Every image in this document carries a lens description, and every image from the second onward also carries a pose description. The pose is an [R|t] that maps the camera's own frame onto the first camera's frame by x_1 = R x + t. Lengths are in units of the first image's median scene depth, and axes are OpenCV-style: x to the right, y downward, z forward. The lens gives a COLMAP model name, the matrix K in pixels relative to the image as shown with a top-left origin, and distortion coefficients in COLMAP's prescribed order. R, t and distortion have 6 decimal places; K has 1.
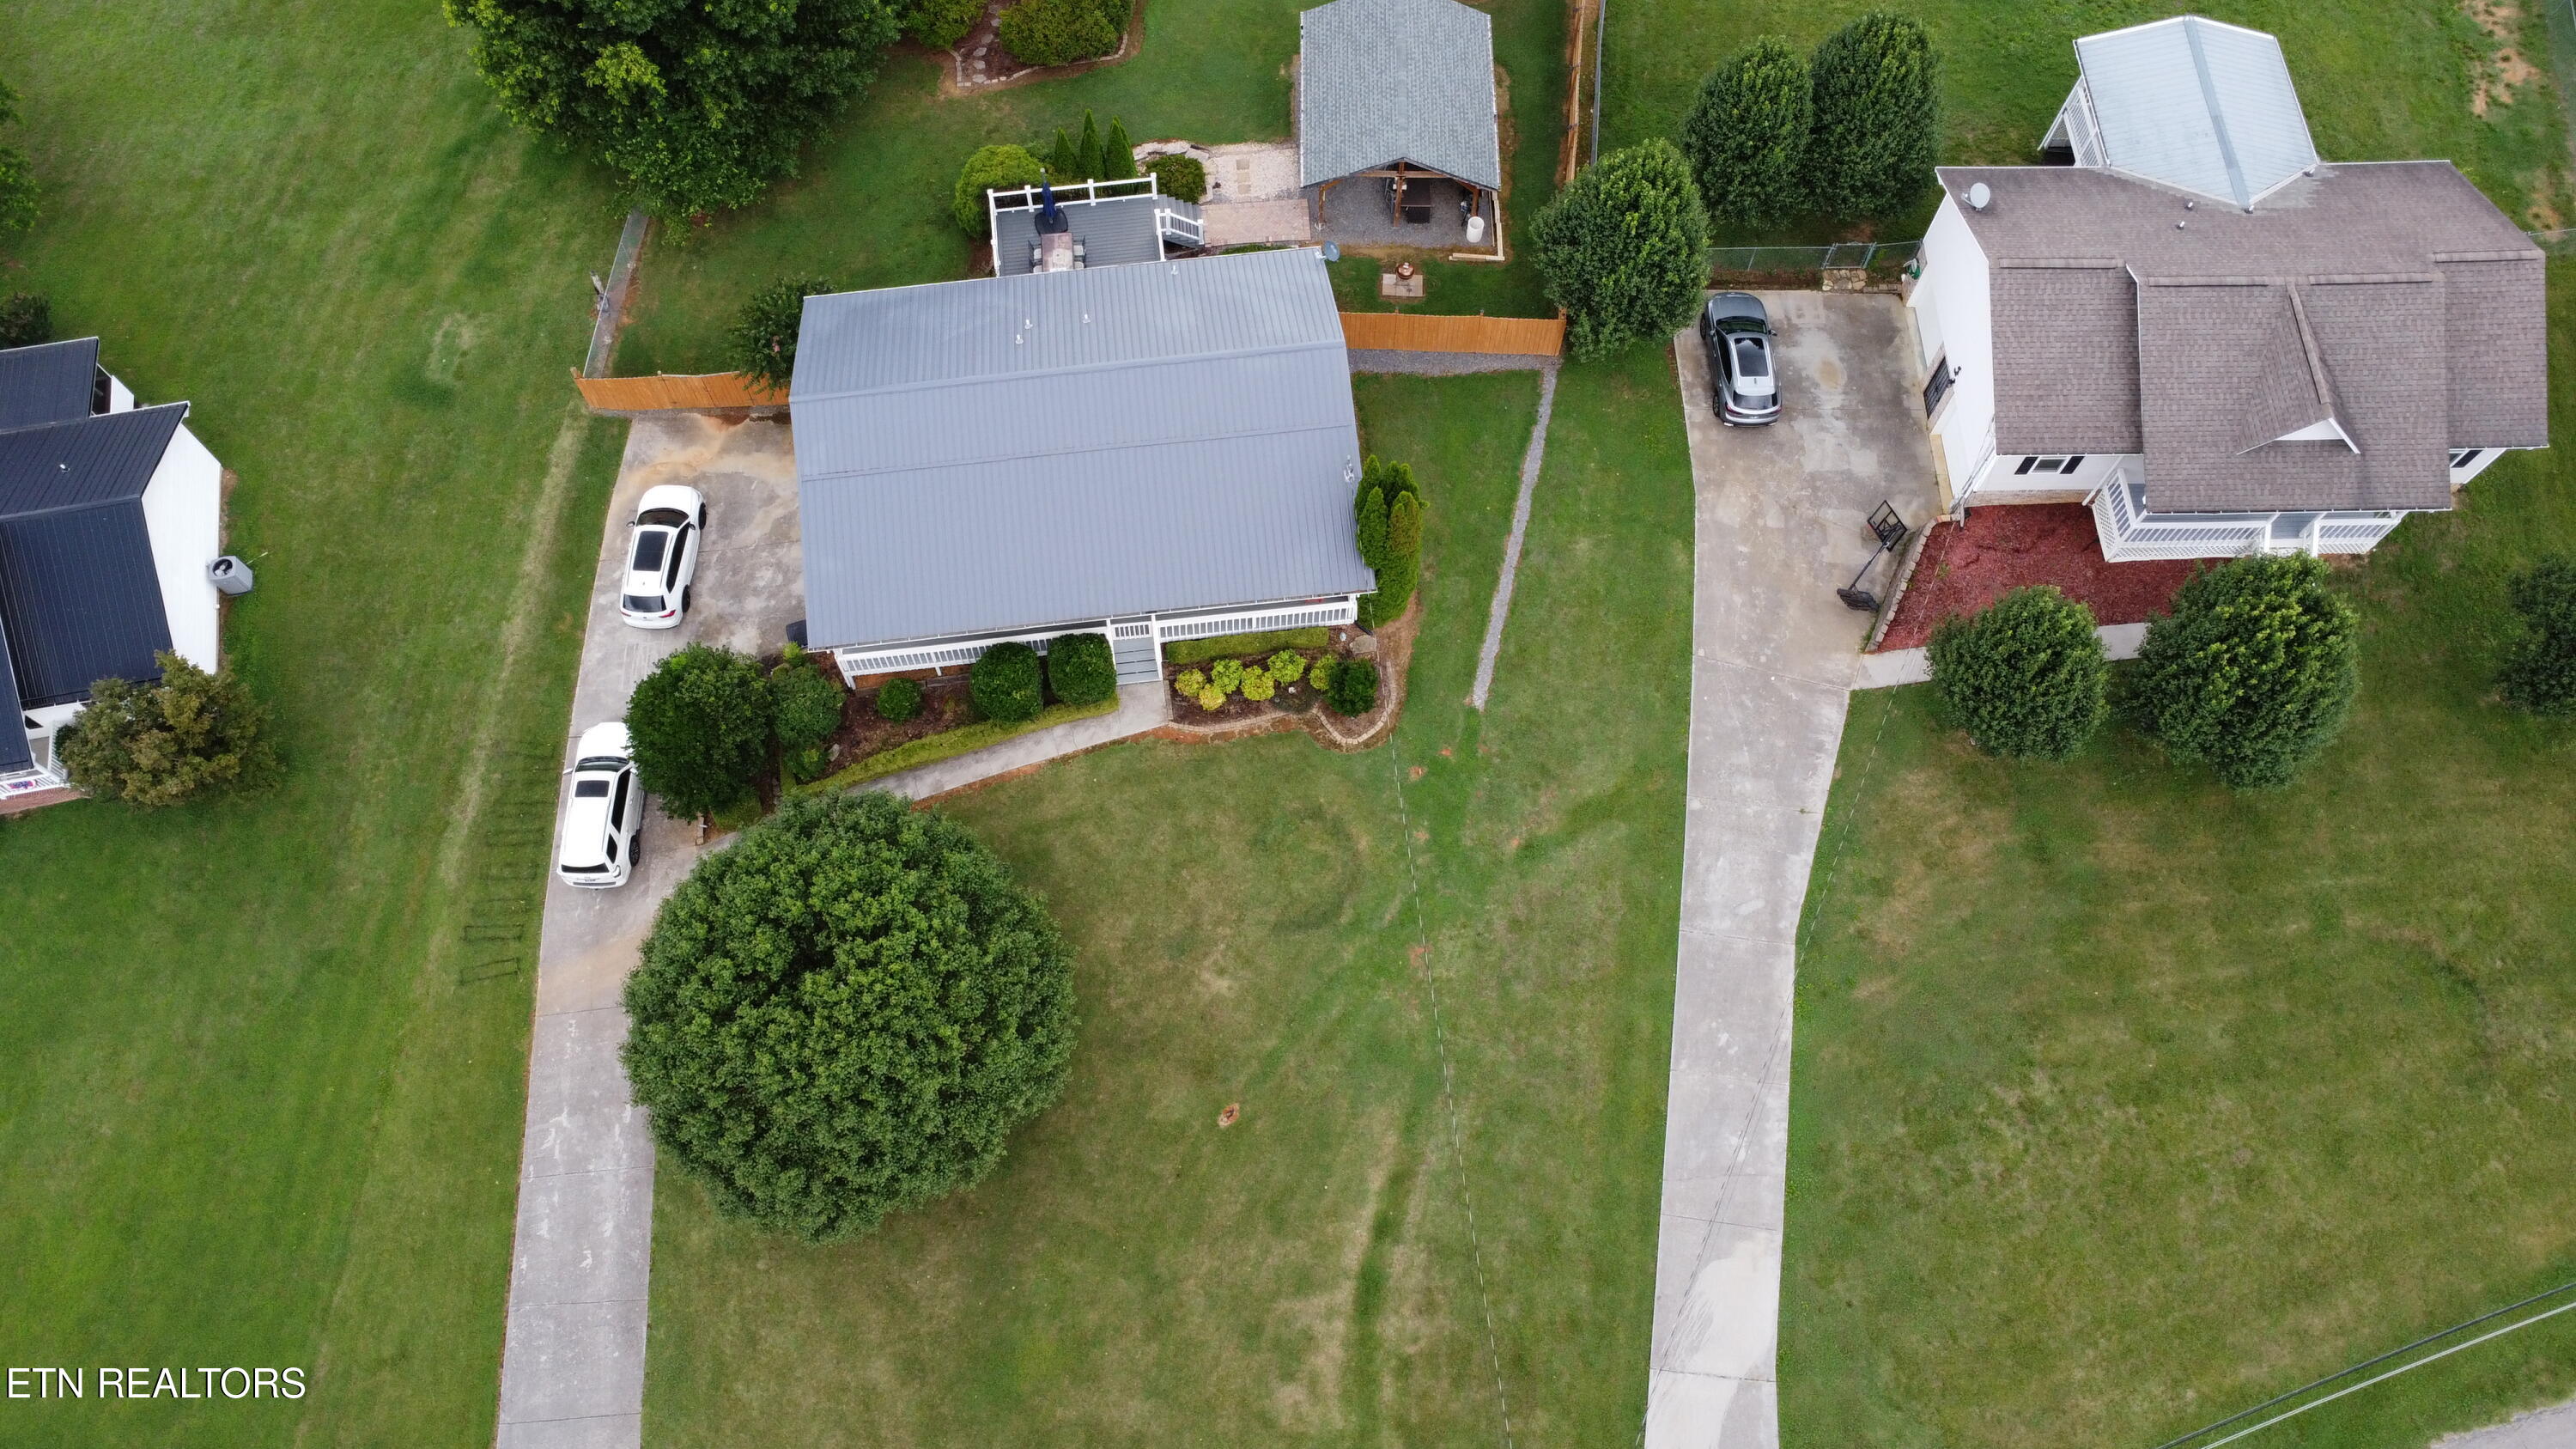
lens RADIAL K [[1928.7, 0, 1298.5], [0, 1928.7, 738.0], [0, 0, 1]] dist [-0.196282, 0.309103]
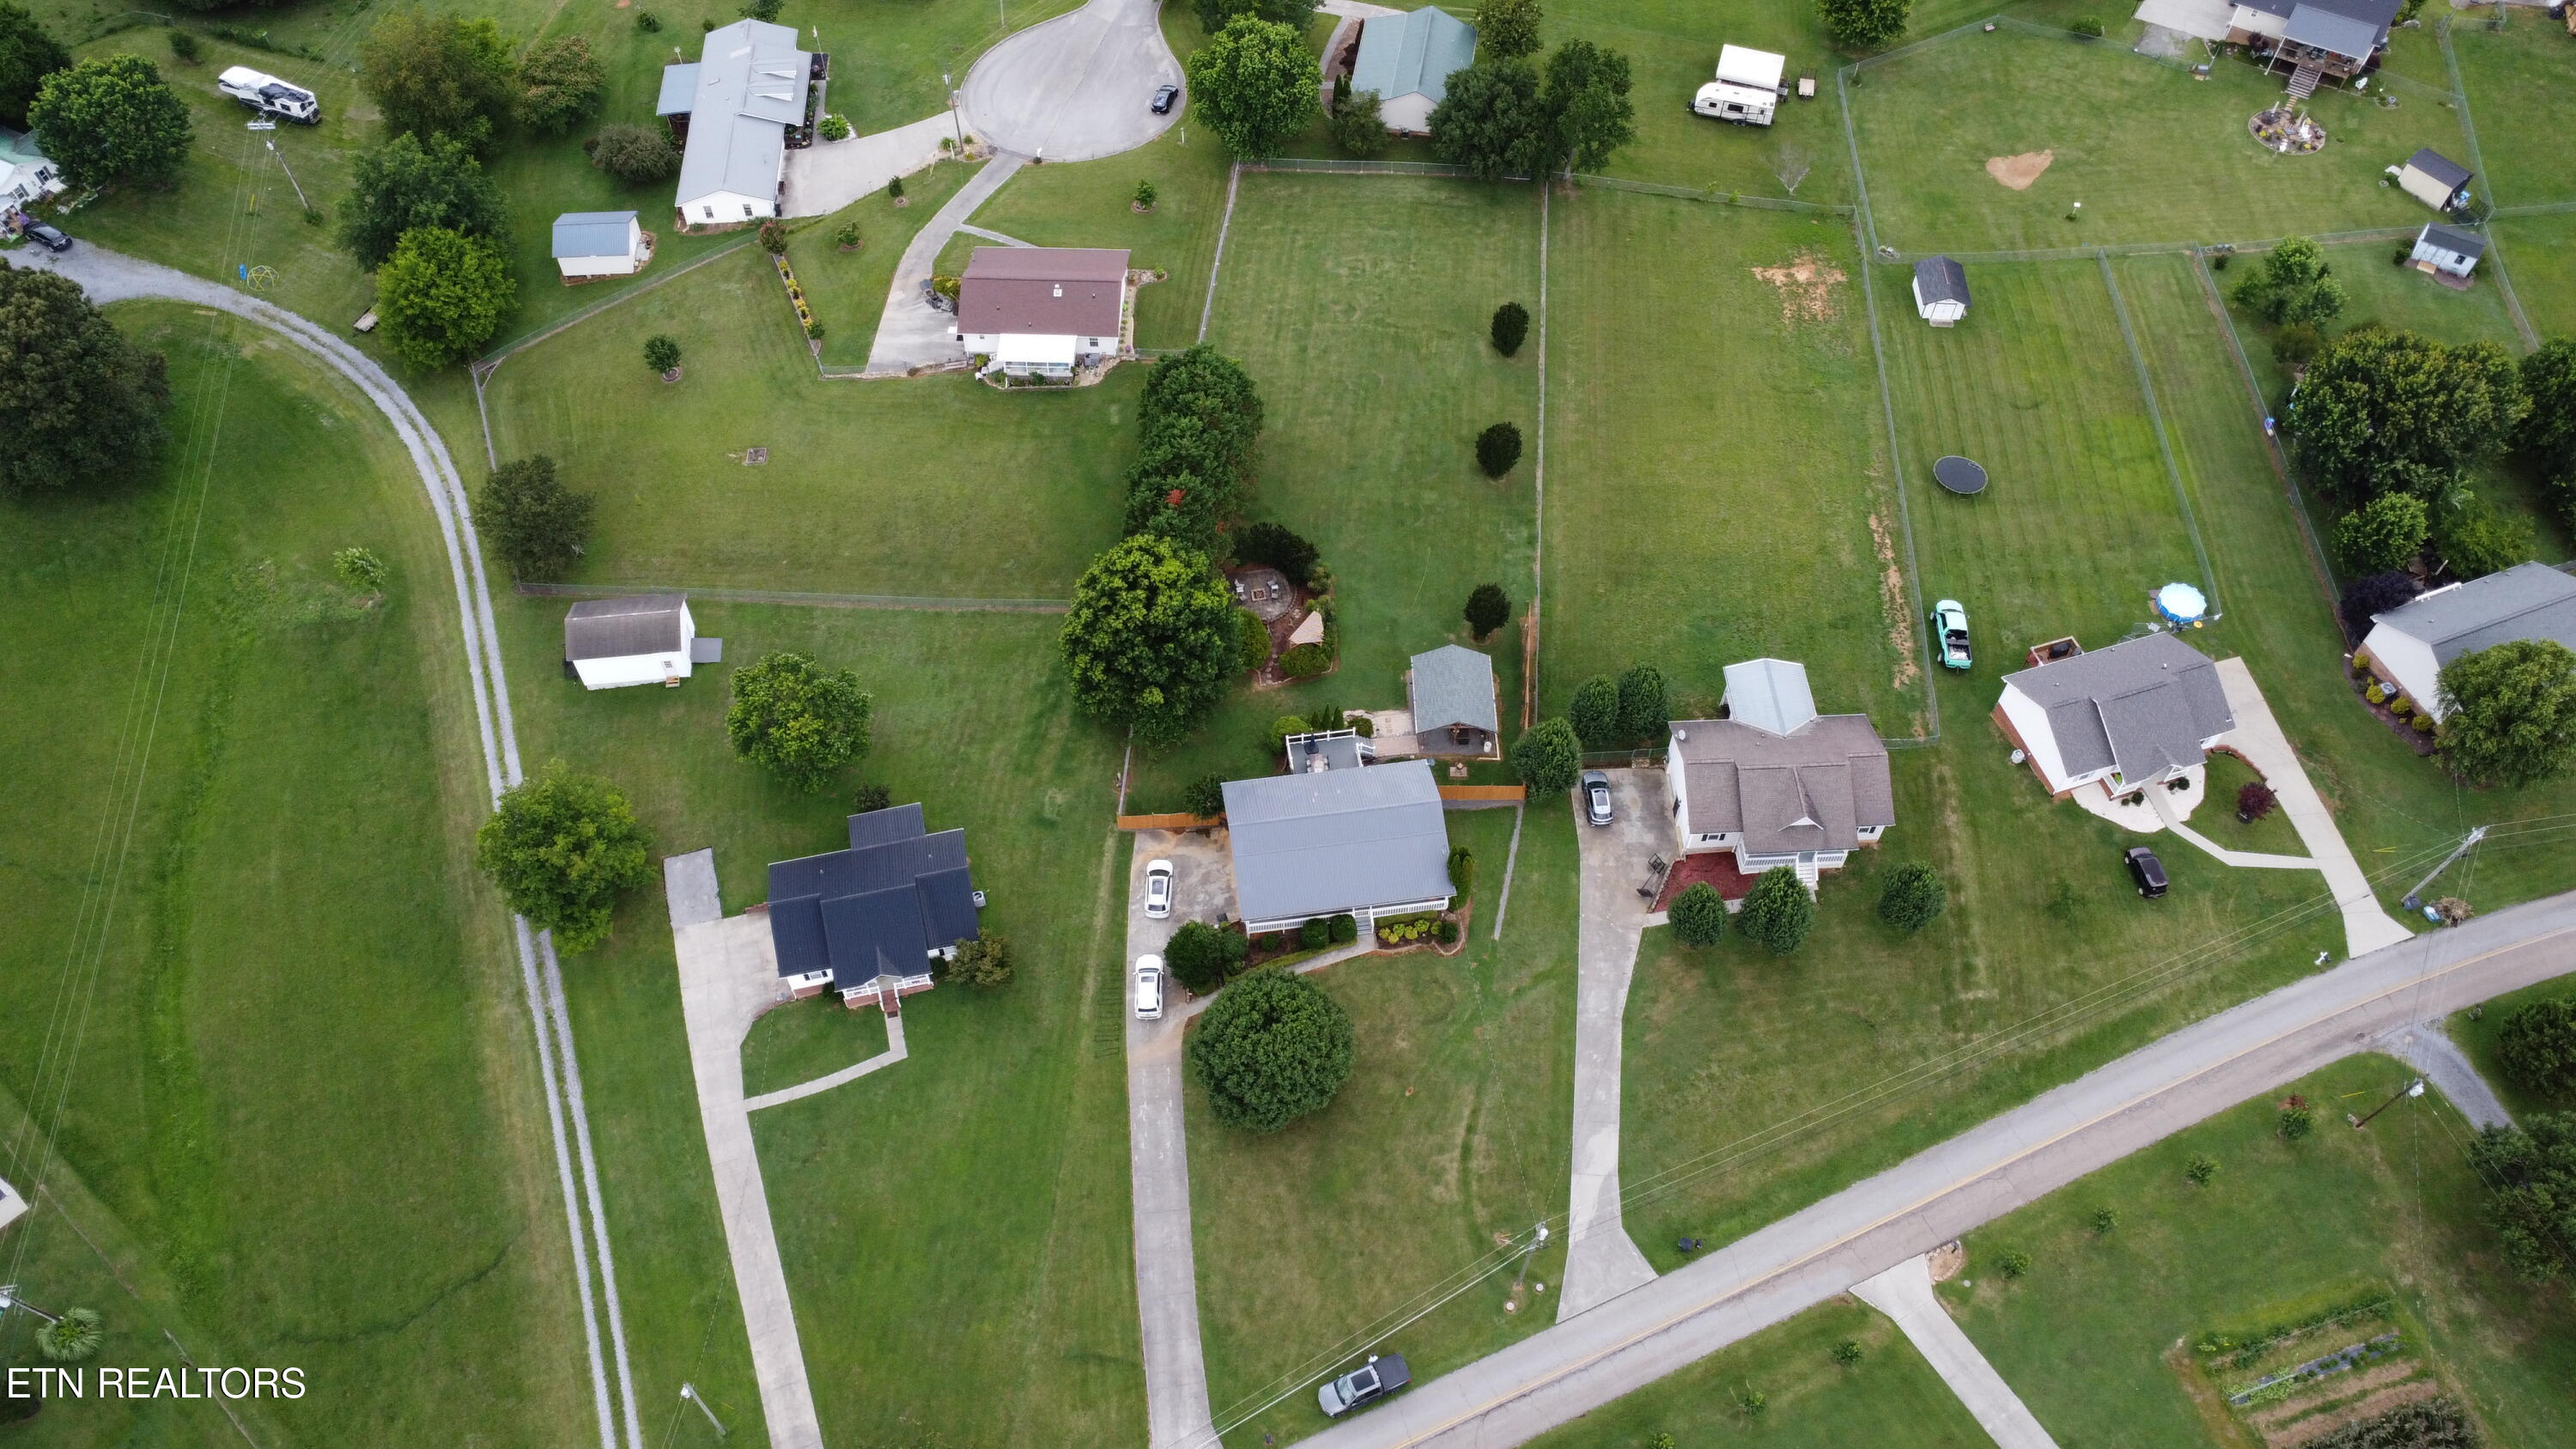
lens RADIAL K [[1938.6, 0, 1288.0], [0, 1938.6, 724.5], [0, 0, 1]] dist [-0.277382, 0.564345]
pose [[0.999729, -0.023284, -0.000075, -0.178162], [0.022796, 0.979416, -0.200559, 0.212225], [0.004743, 0.200503, 0.979682, -1.574352]]
